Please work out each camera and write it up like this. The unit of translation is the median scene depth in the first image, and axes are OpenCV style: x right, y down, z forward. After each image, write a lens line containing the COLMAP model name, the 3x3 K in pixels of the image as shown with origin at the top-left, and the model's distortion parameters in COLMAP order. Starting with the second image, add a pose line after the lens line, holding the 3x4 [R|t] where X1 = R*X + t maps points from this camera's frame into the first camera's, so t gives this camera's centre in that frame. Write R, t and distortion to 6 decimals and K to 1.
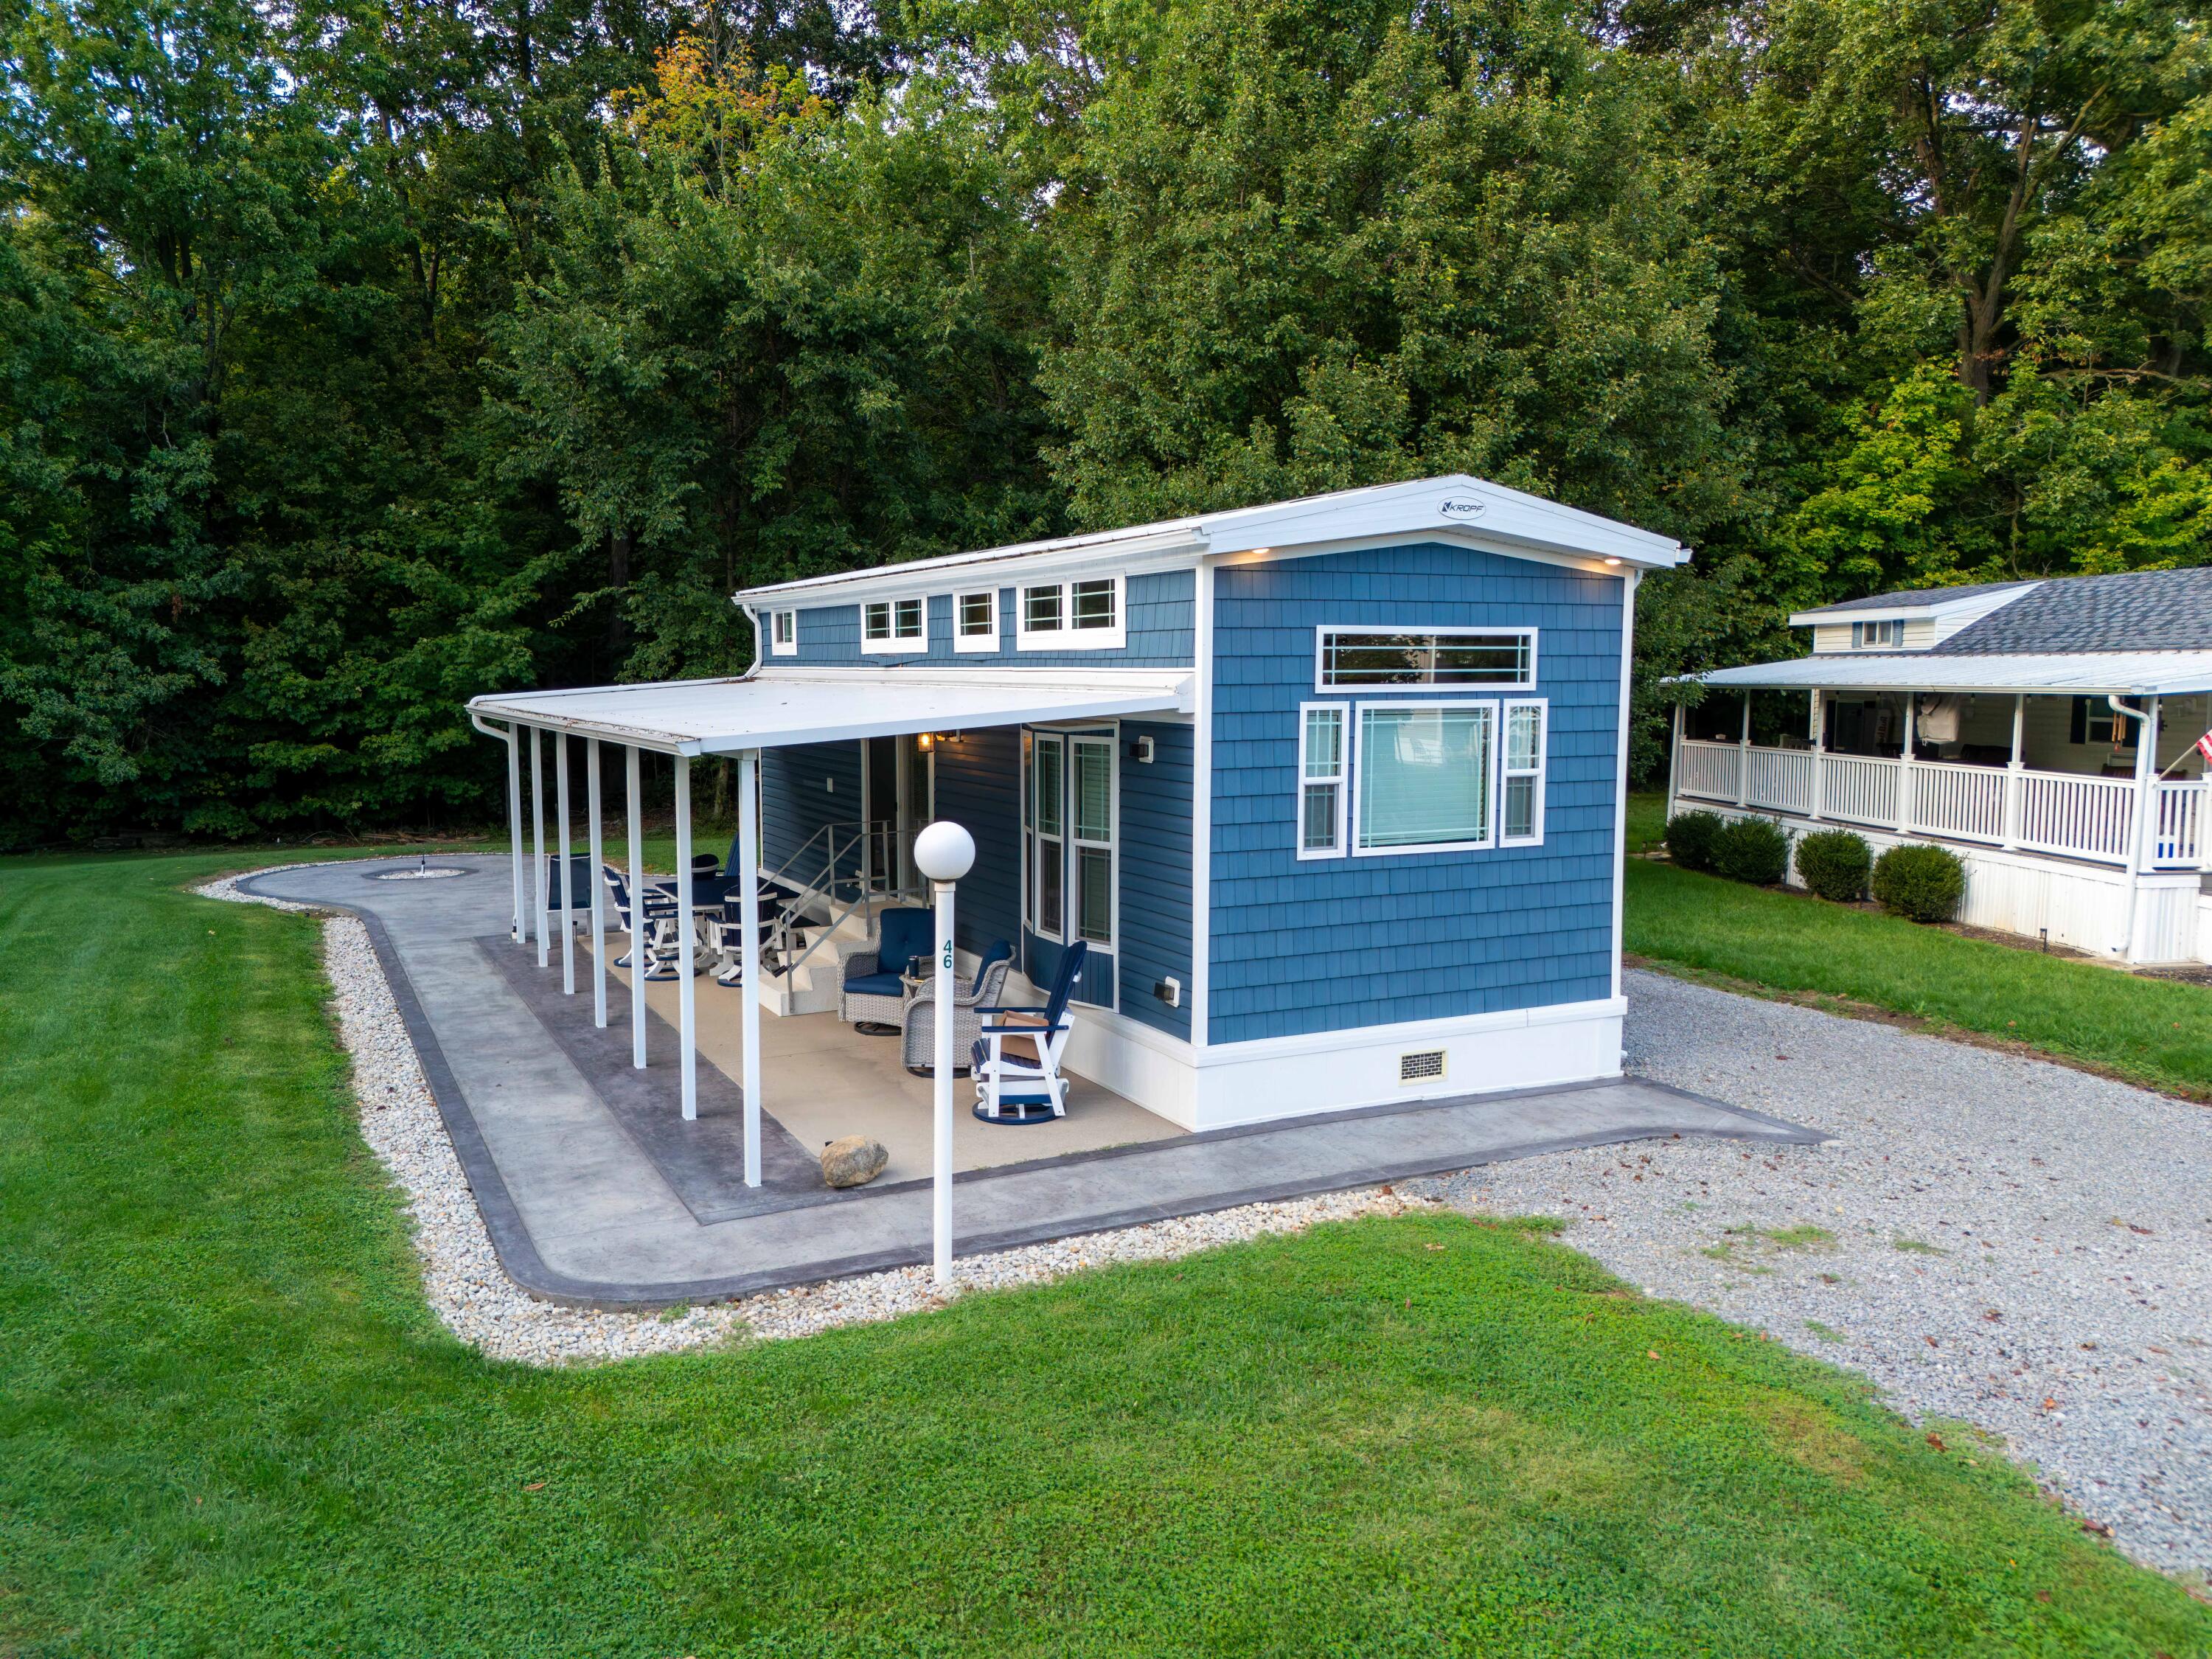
lens RADIAL K [[1640.8, 0, 1112.6], [0, 1640.8, 830.9], [0, 0, 1]] dist [0.077622, -0.077550]
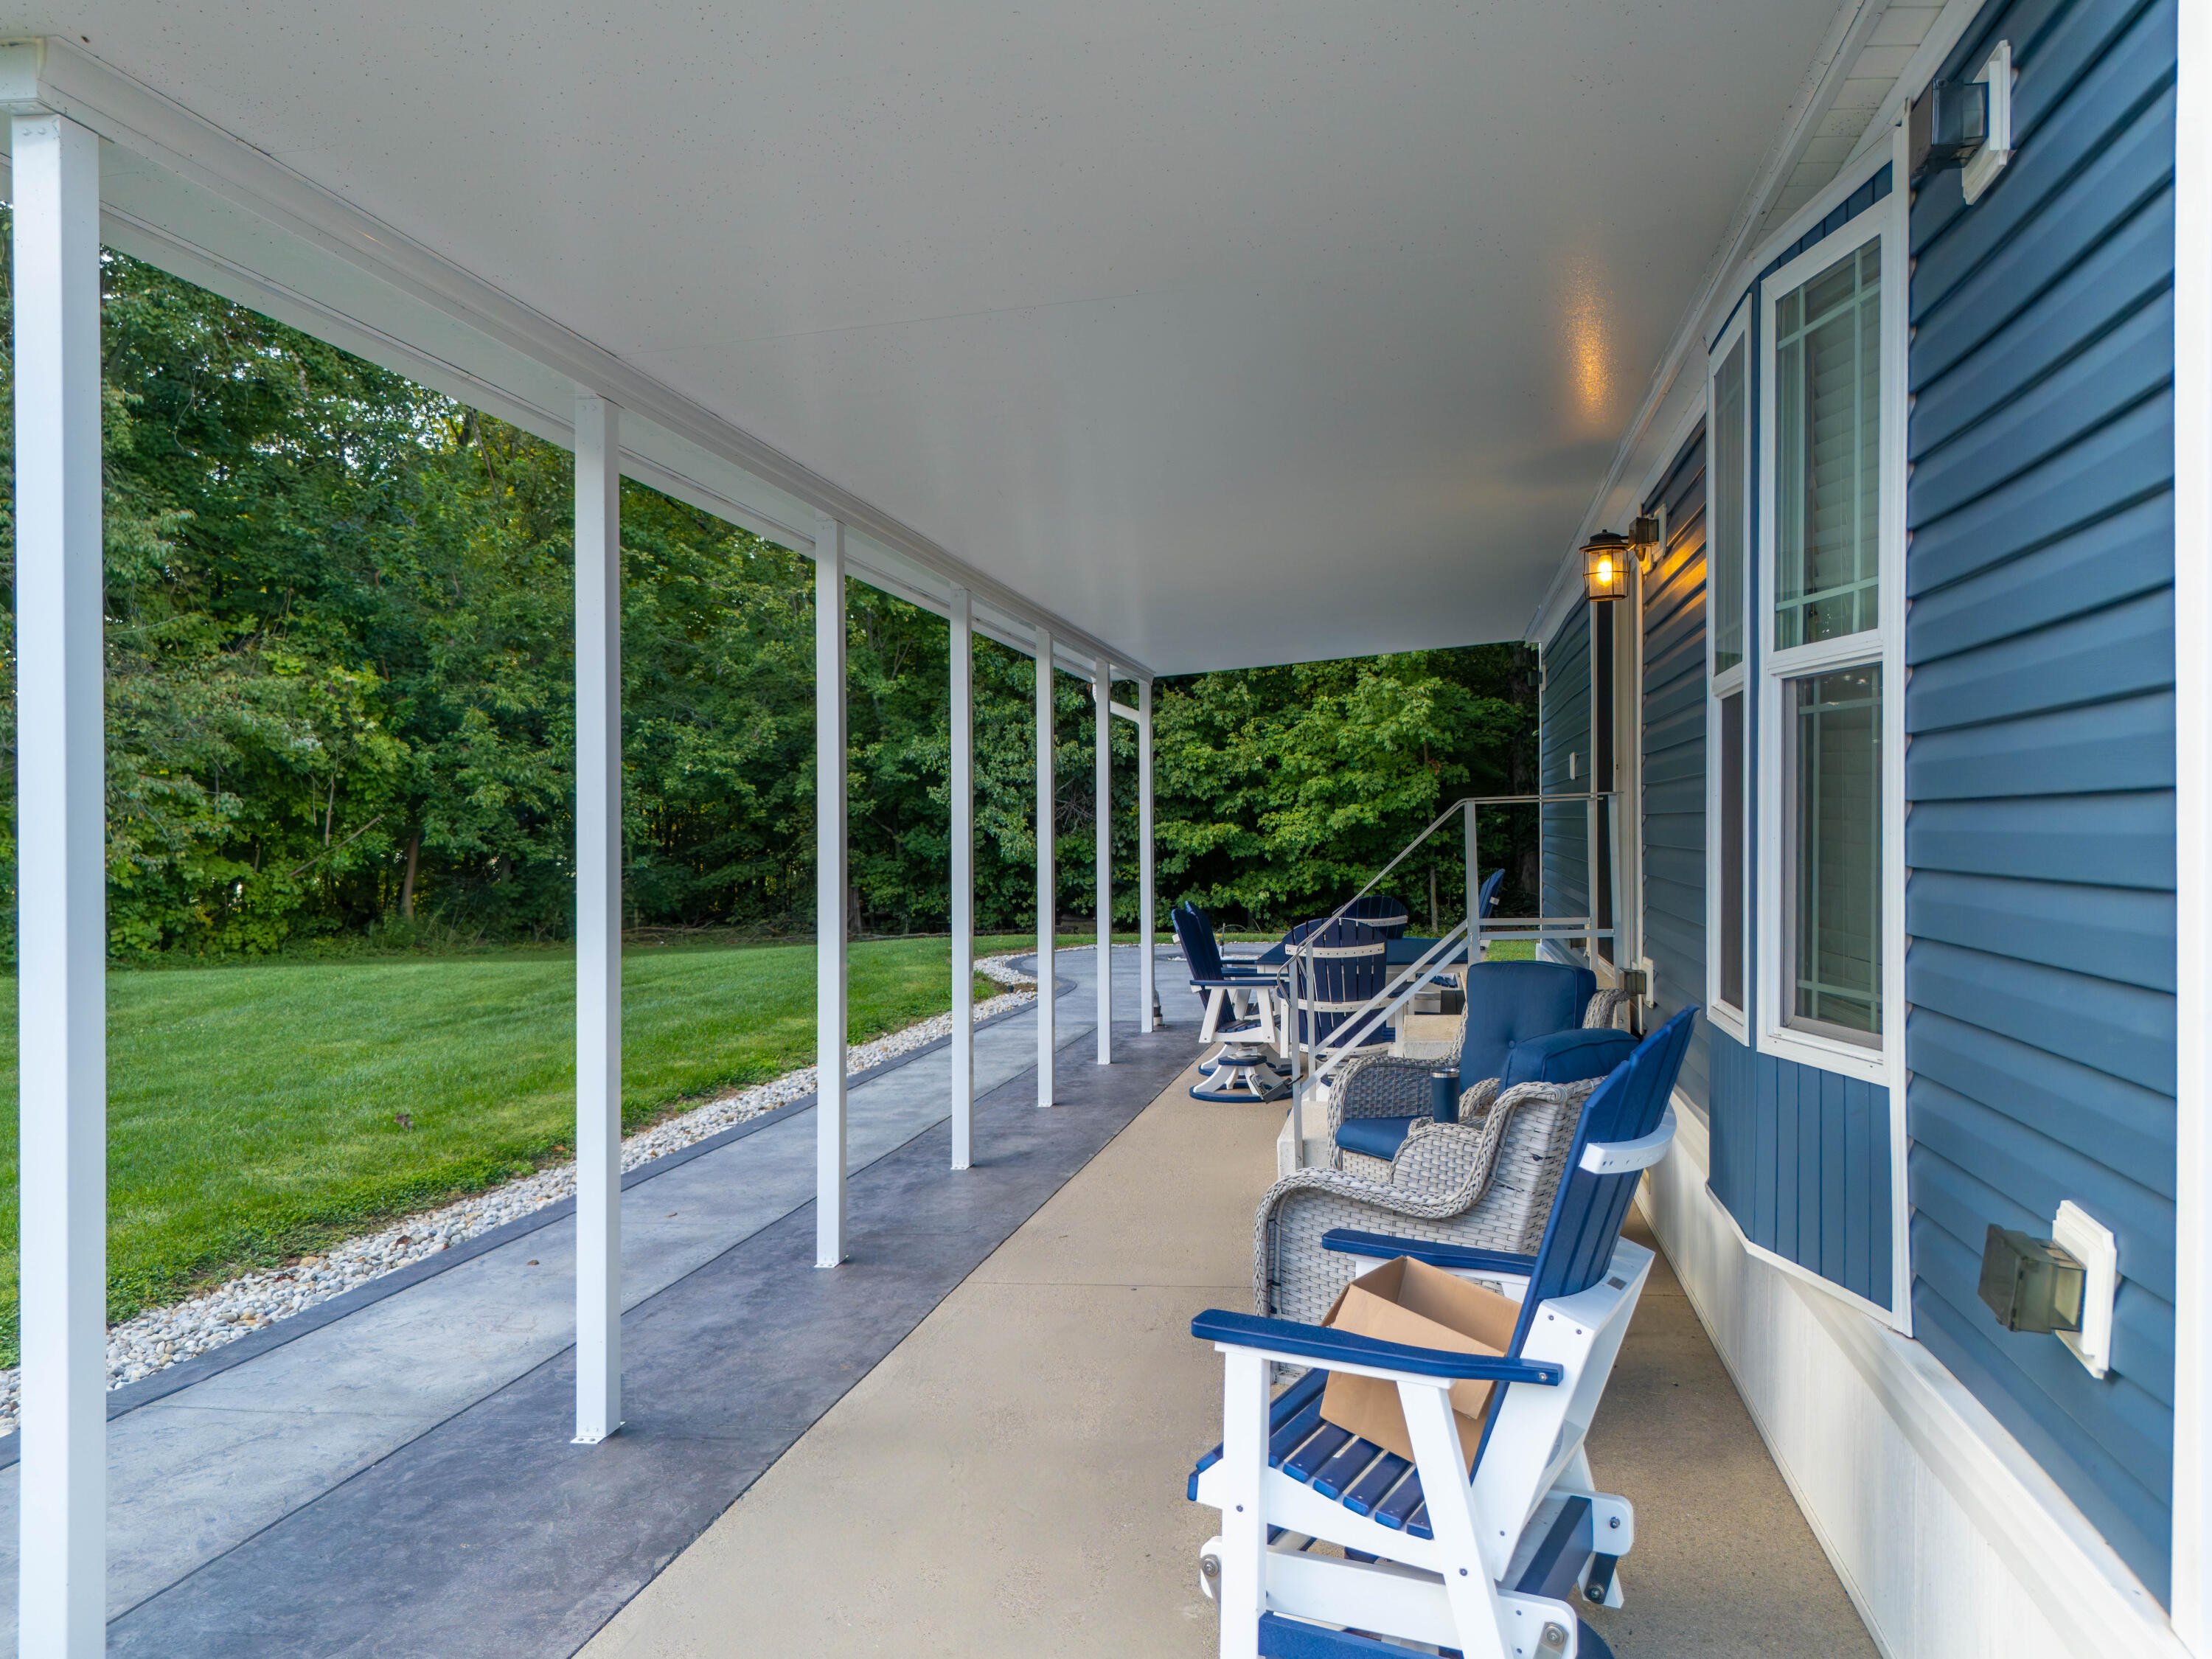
lens RADIAL K [[1658.1, 0, 1113.5], [0, 1658.1, 826.5], [0, 0, 1]] dist [0.053043, -0.041667]
pose [[0.785911, -0.006318, -0.618307, 0.051167], [-0.054941, 0.995279, -0.080003, 0.050847], [0.615894, 0.096846, 0.781854, 0.594160]]
